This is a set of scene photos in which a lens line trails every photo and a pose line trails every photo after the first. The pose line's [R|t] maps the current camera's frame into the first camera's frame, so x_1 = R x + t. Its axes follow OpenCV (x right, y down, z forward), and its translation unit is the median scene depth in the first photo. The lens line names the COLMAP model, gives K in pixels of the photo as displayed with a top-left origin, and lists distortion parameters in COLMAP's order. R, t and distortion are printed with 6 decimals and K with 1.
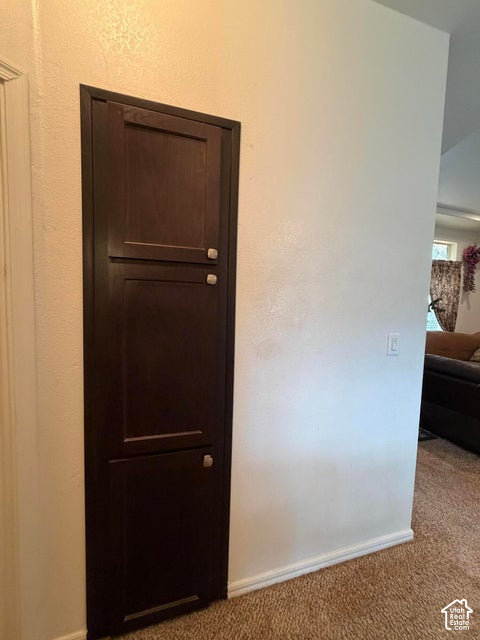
lens RADIAL K [[254.8, 0, 239.6], [0, 254.8, 314.6], [0, 0, 1]] dist [-0.002530, 0.000201]
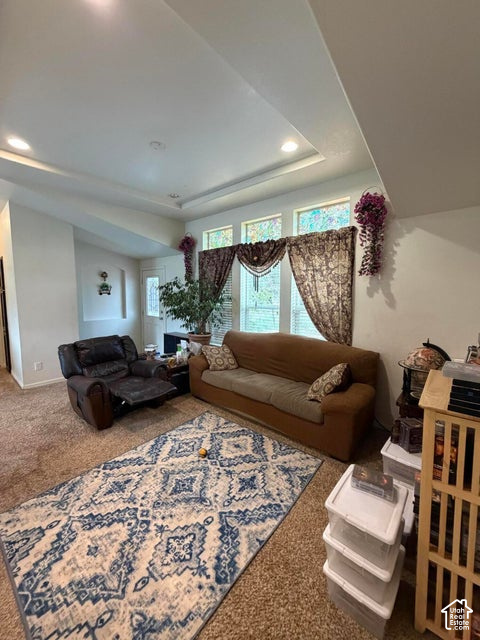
lens RADIAL K [[254.8, 0, 239.5], [0, 254.8, 317.0], [0, 0, 1]] dist [-0.002530, 0.000201]
pose [[0.525839, 0.051217, -0.849041, 1.240129], [-0.052078, 0.998251, 0.027964, 0.001592], [0.848988, 0.029512, 0.527587, 0.462146]]
